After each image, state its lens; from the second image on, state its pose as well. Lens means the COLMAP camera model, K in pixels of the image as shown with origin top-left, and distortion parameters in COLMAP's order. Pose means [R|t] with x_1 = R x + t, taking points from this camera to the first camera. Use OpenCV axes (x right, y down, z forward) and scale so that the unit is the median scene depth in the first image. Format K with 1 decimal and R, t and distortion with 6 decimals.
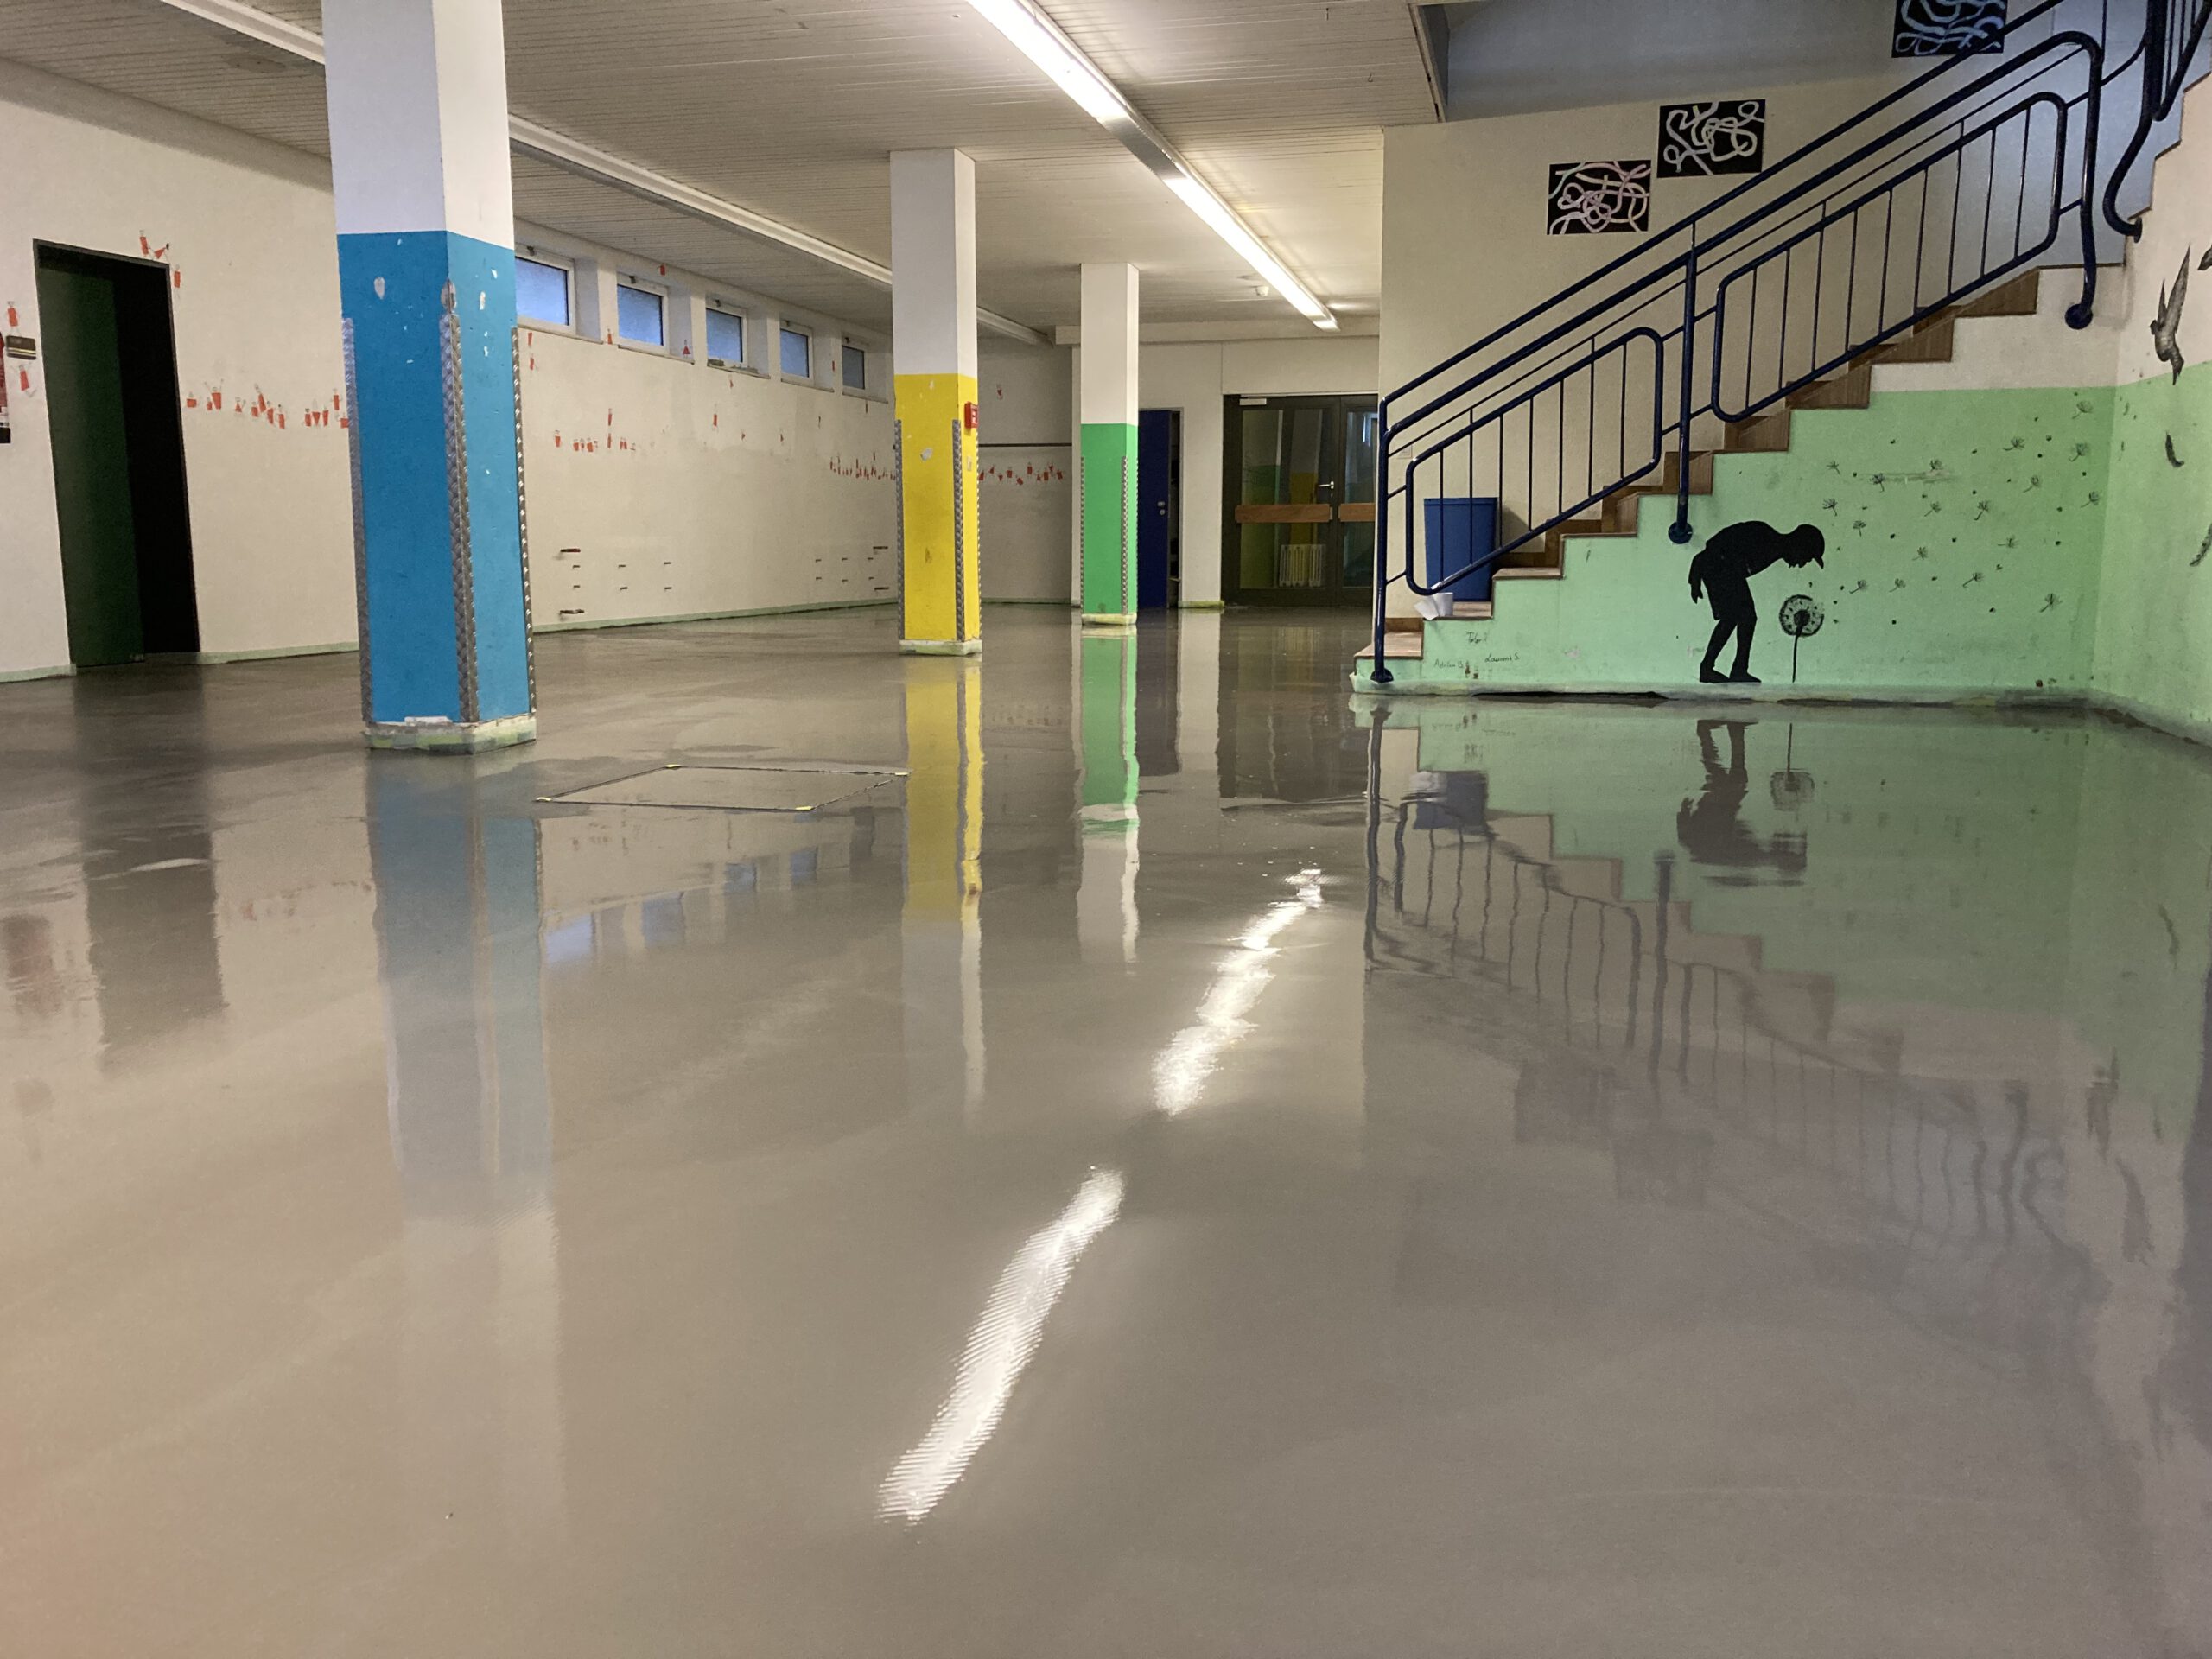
lens RADIAL K [[1785.8, 0, 1106.0], [0, 1785.8, 829.5], [0, 0, 1]] dist [0.008796, -0.002938]
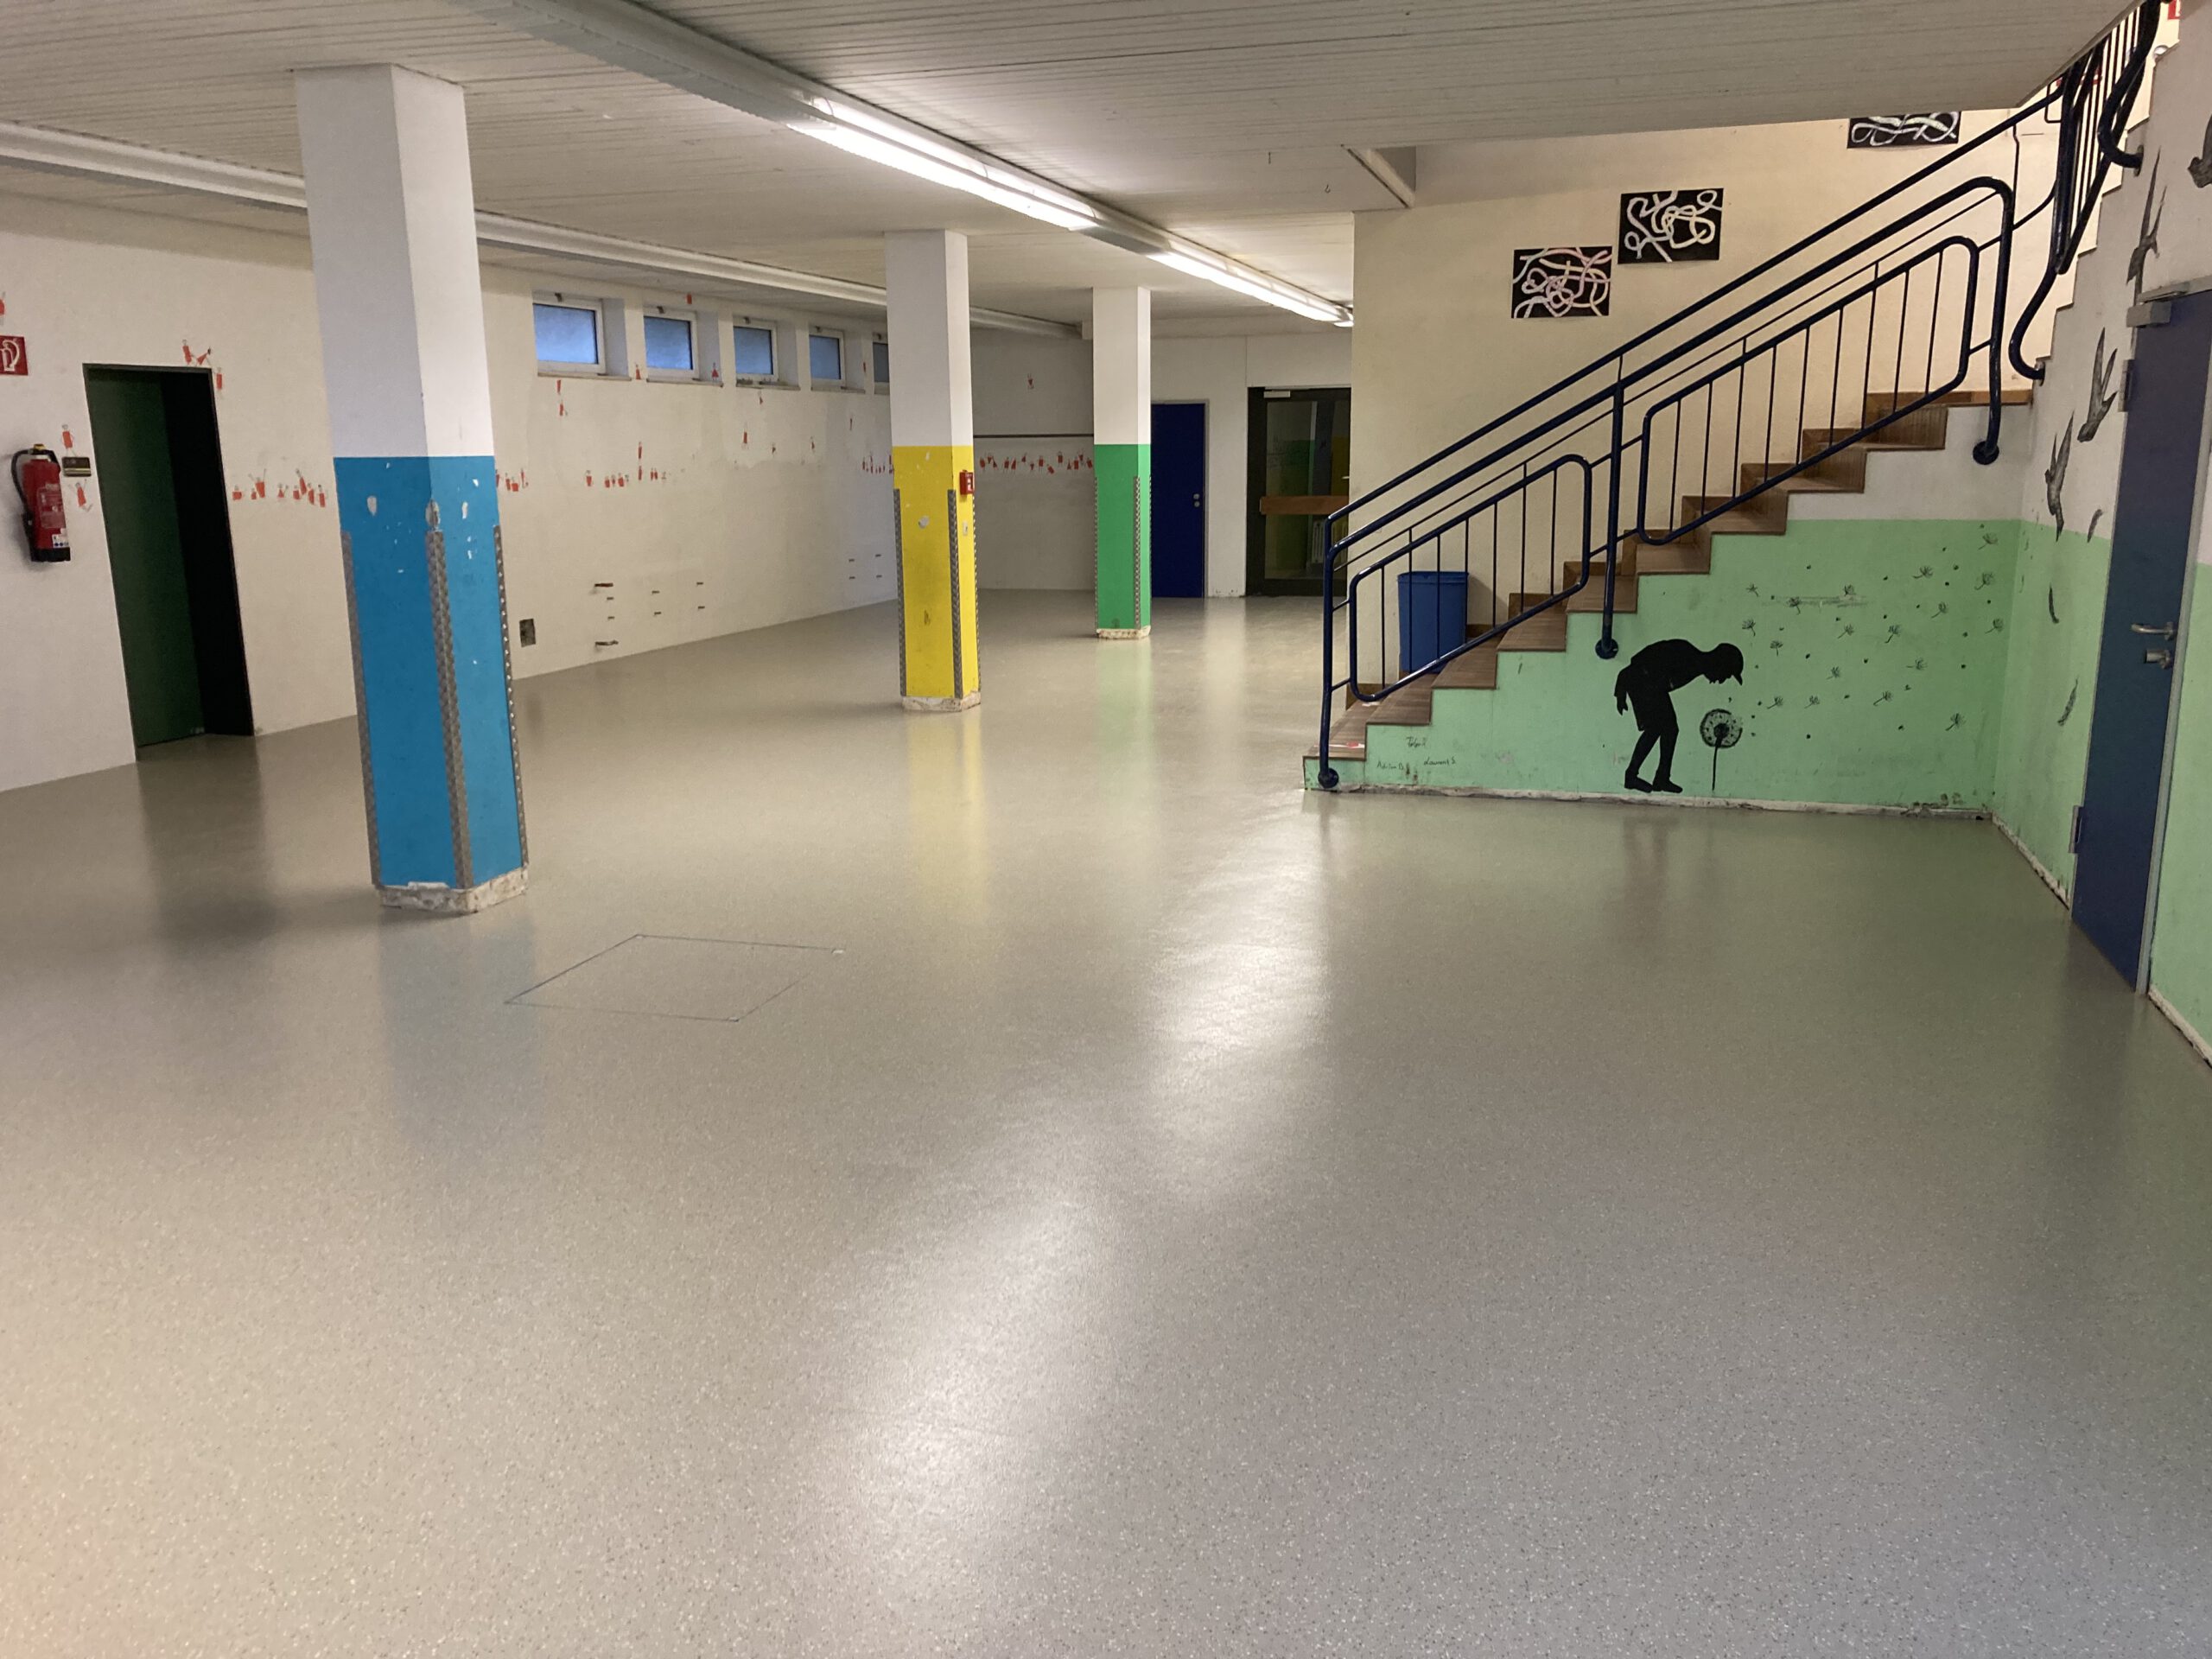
lens RADIAL K [[1788.4, 0, 1105.9], [0, 1788.4, 840.9], [0, 0, 1]] dist [0.004299, 0.006357]
pose [[0.998804, -0.000009, -0.048898, 0.065659], [0.003404, 0.997587, 0.069346, -0.107763], [0.048780, -0.069430, 0.996394, -0.063617]]
